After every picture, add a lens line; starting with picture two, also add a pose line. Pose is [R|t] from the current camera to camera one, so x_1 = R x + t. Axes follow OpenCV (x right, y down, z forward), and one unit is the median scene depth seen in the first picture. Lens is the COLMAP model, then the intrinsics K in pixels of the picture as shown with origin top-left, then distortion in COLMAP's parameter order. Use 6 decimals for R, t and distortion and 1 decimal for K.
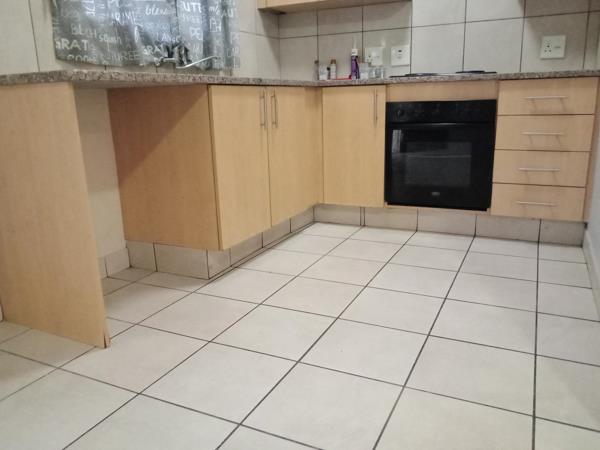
lens RADIAL K [[485.0, 0, 300.0], [0, 485.0, 225.0], [0, 0, 1]] dist [-0.012769, -0.002986]
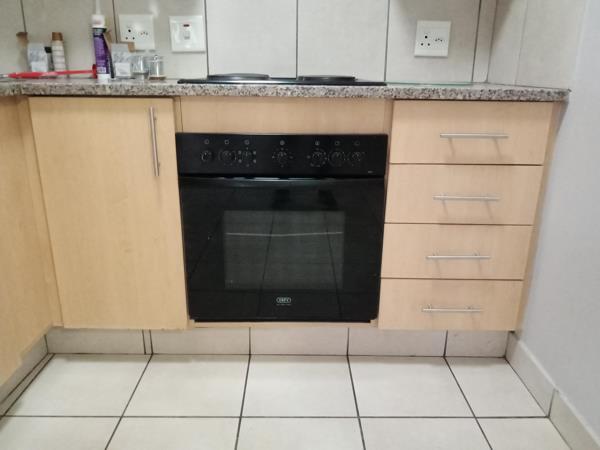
lens RADIAL K [[479.1, 0, 300.0], [0, 479.1, 225.0], [0, 0, 1]] dist [0.030174, -0.079226]
pose [[0.893860, -0.101892, 0.436615, 0.070371], [0.076892, 0.994244, 0.074609, -0.192633], [-0.441704, -0.033118, 0.896549, 0.520904]]
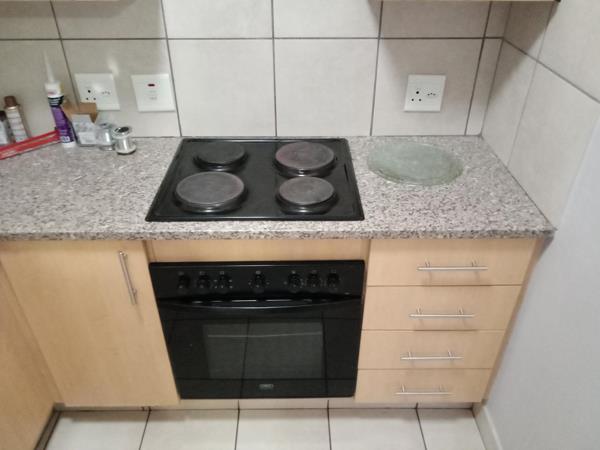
lens RADIAL K [[479.1, 0, 300.0], [0, 479.1, 225.0], [0, 0, 1]] dist [0.030174, -0.079226]
pose [[0.892050, -0.231302, 0.388261, 0.138757], [0.089109, 0.932258, 0.350649, -0.453828], [-0.443066, -0.278198, 0.852231, 0.554141]]
